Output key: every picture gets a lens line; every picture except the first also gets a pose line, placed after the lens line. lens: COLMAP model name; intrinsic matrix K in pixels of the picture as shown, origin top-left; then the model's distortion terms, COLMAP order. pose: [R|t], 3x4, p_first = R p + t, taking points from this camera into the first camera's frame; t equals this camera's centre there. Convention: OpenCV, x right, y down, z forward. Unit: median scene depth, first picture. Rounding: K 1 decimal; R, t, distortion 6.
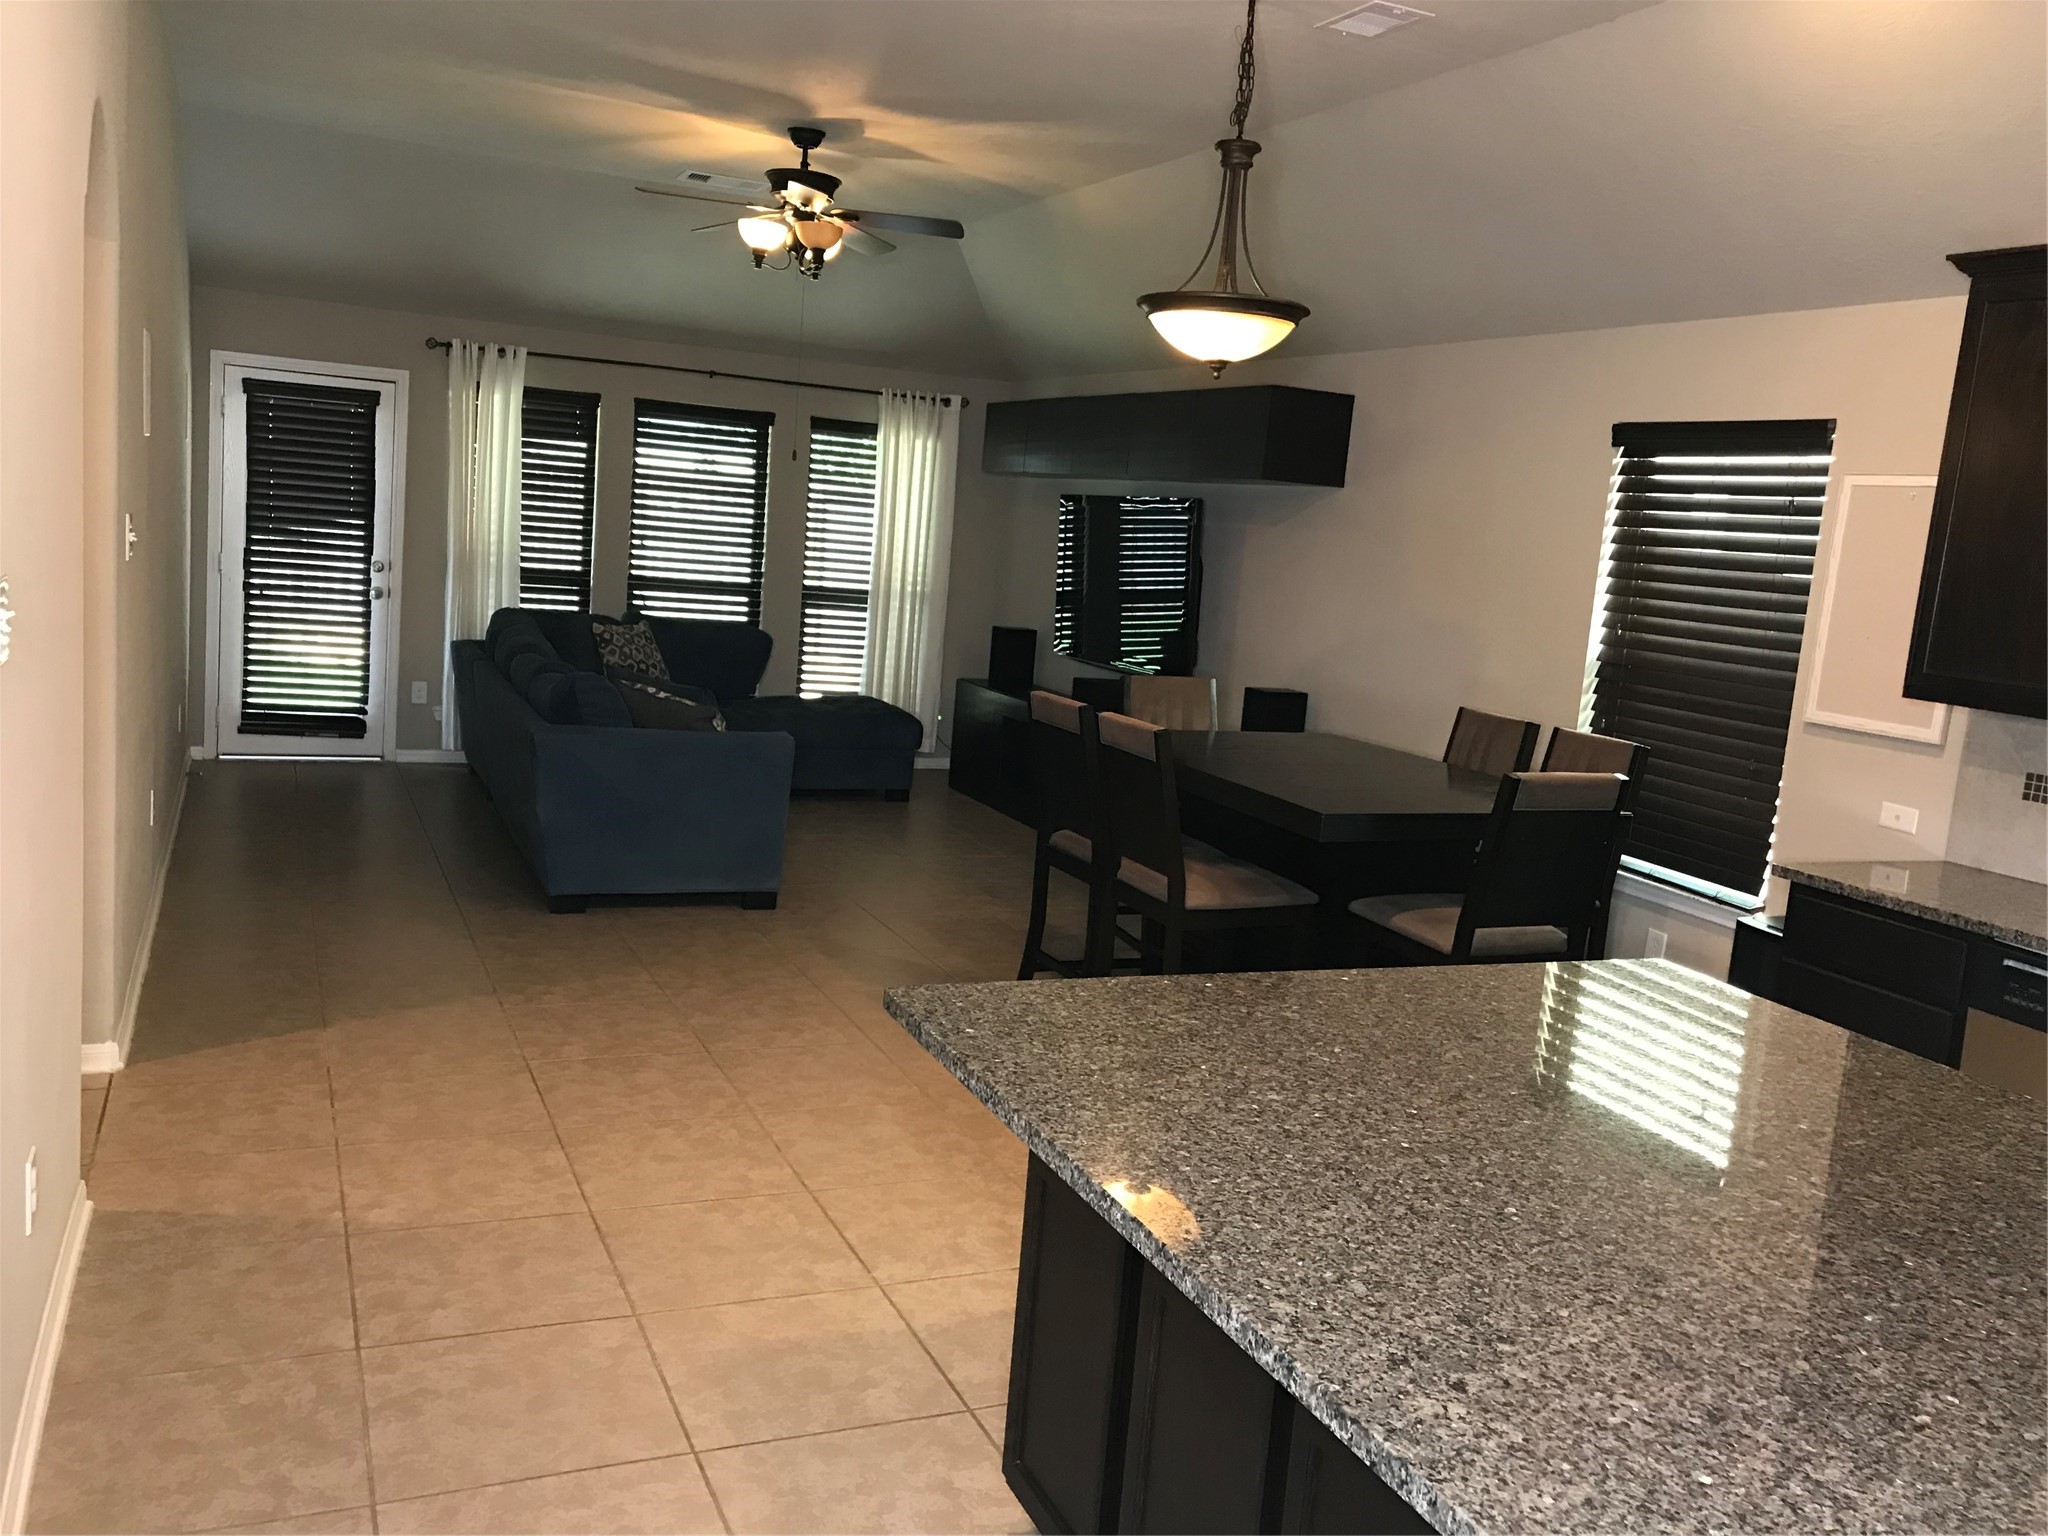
lens RADIAL K [[1692.6, 0, 1028.0], [0, 1692.6, 750.8], [0, 0, 1]] dist [0.019002, 0.004356]
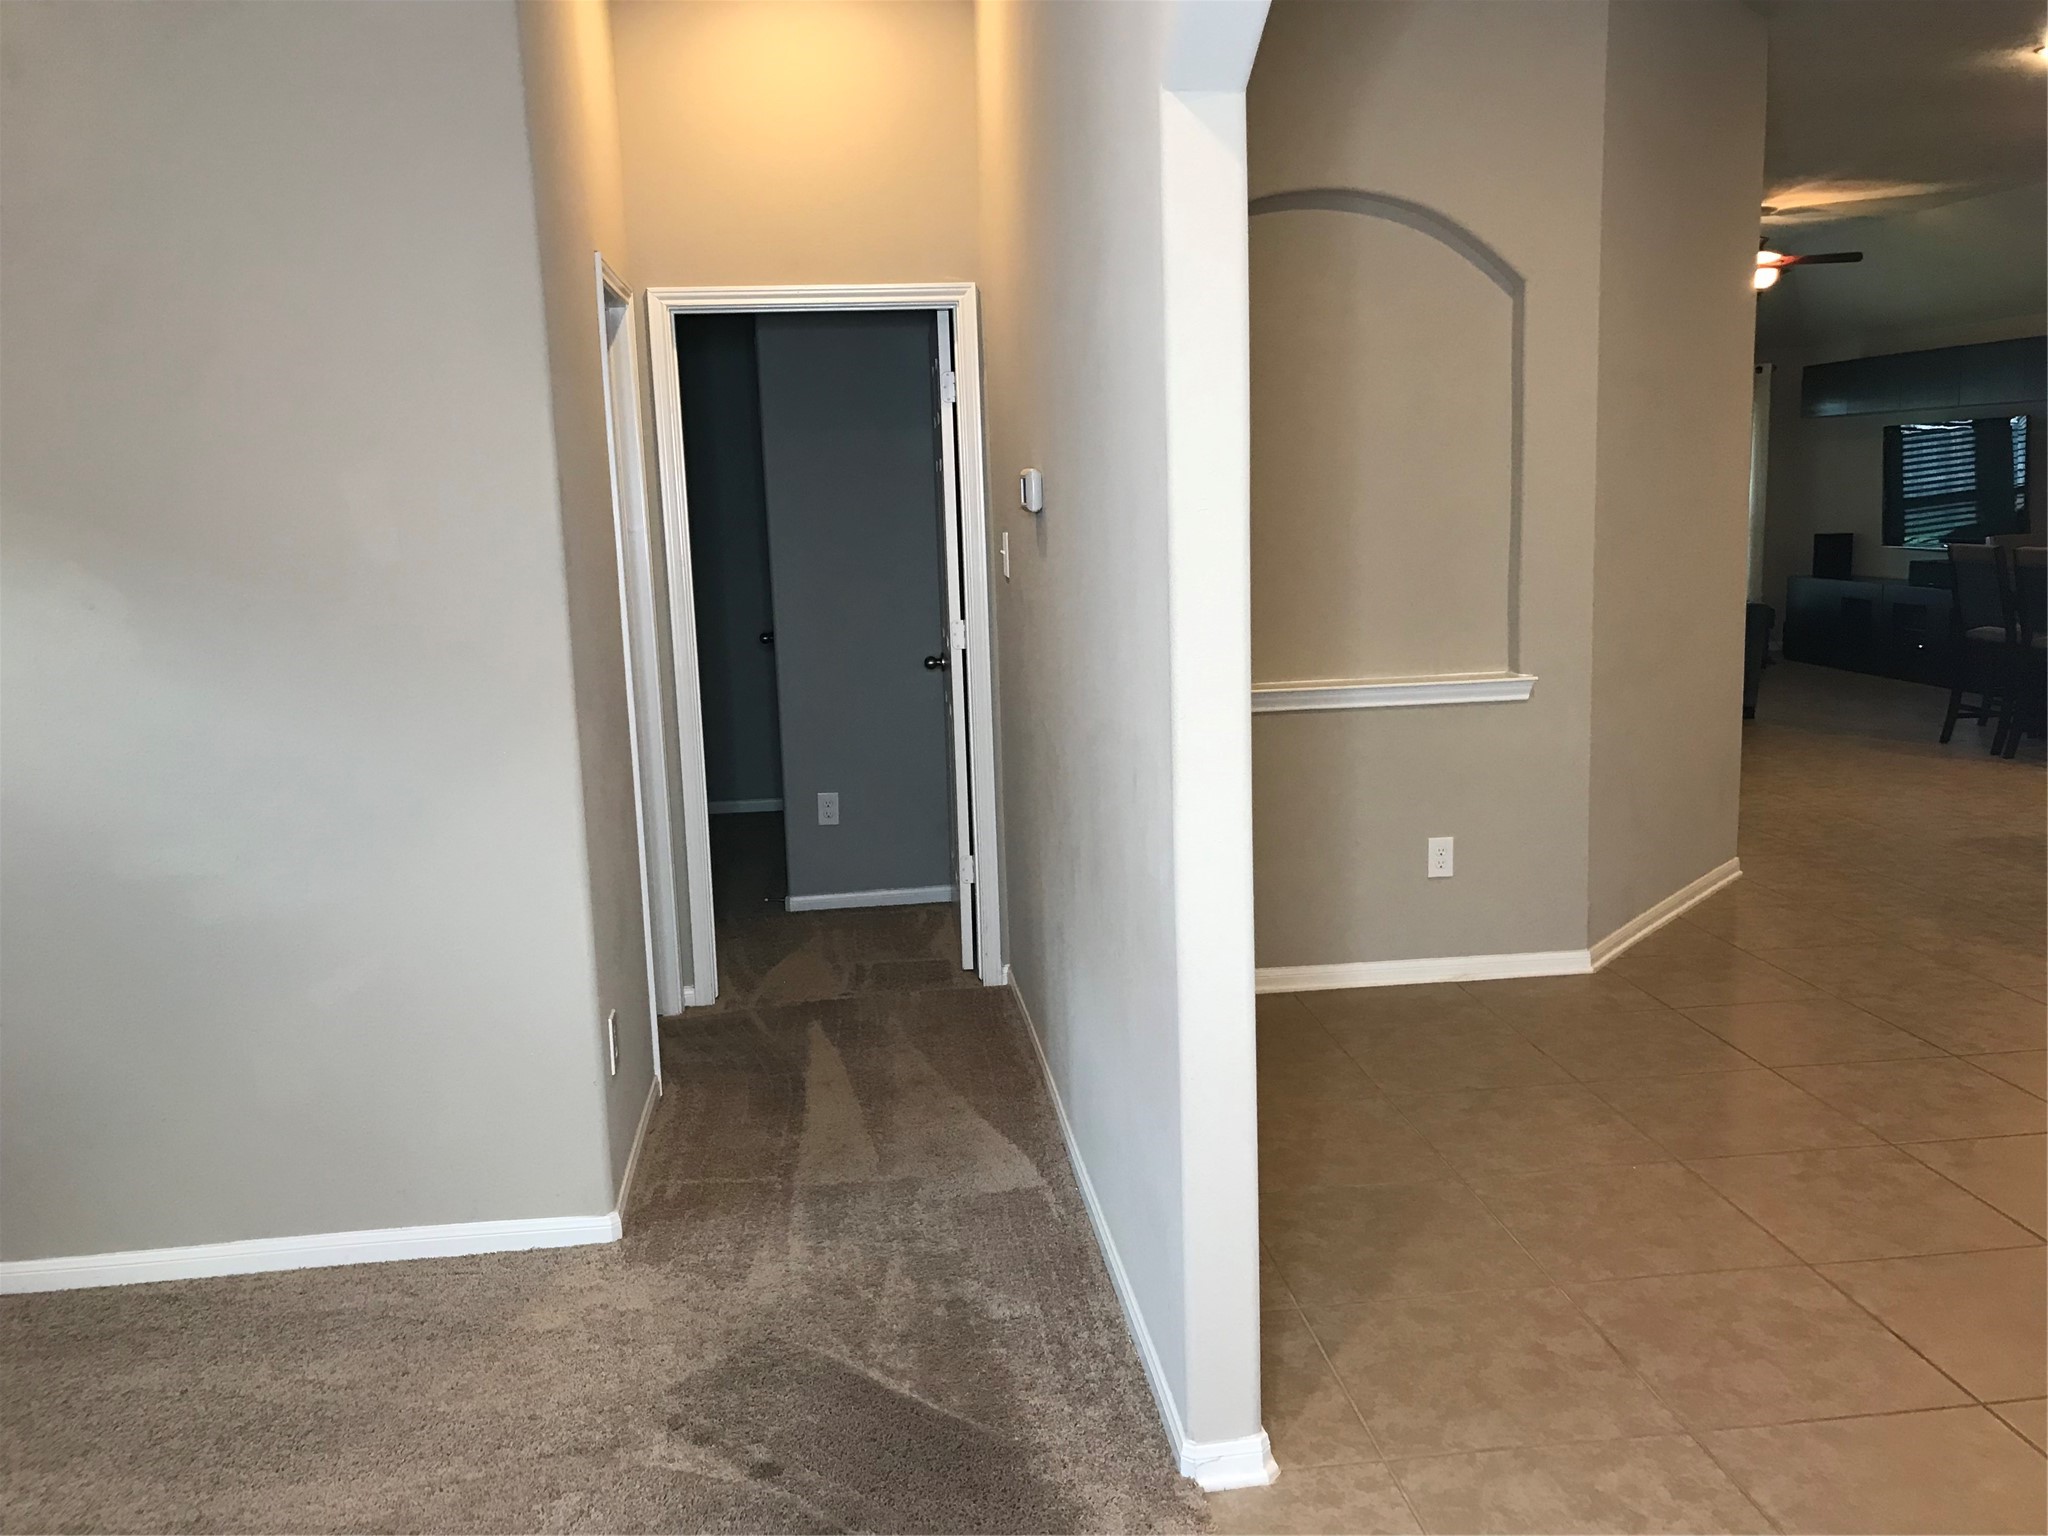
lens RADIAL K [[1692.6, 0, 1028.0], [0, 1692.6, 750.8], [0, 0, 1]] dist [0.019002, 0.004356]
pose [[0.946478, -0.066114, -0.315925, -0.397593], [0.069306, 0.997595, -0.001136, 0.107110], [0.315241, -0.020821, 0.948783, -0.916013]]
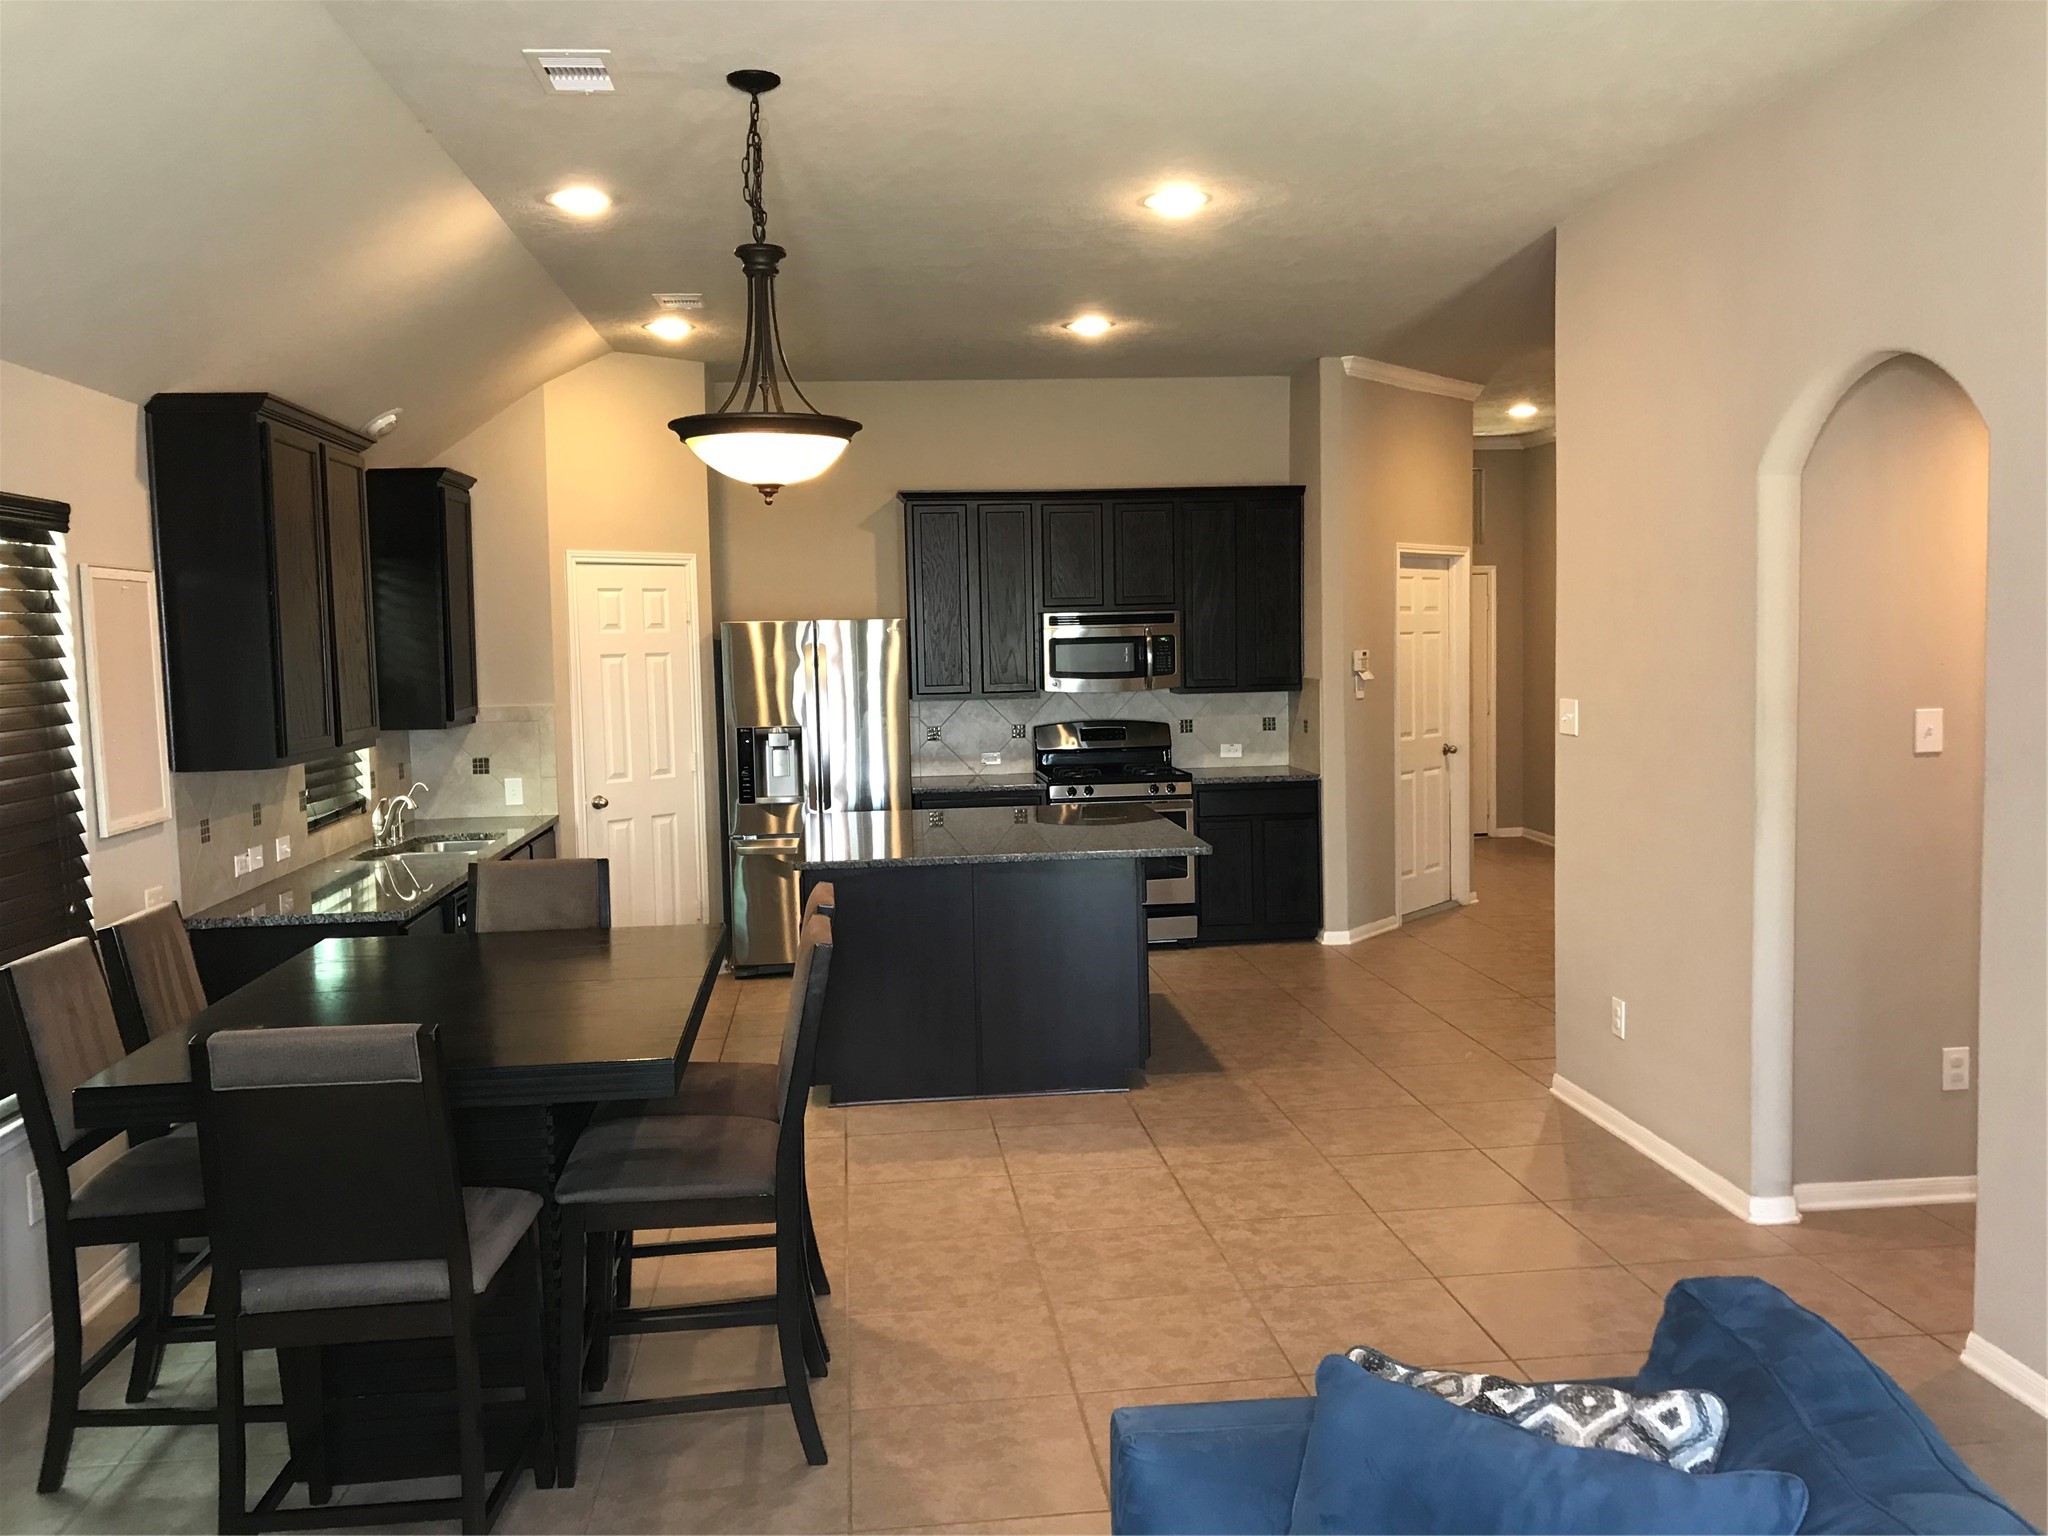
lens RADIAL K [[1684.7, 0, 1027.6], [0, 1684.7, 765.1], [0, 0, 1]] dist [0.025052, -0.002841]
pose [[-0.950840, -0.089247, 0.296544, -0.280591], [-0.017740, 0.971699, 0.235556, -0.281971], [-0.309174, 0.218715, -0.925513, 1.721960]]
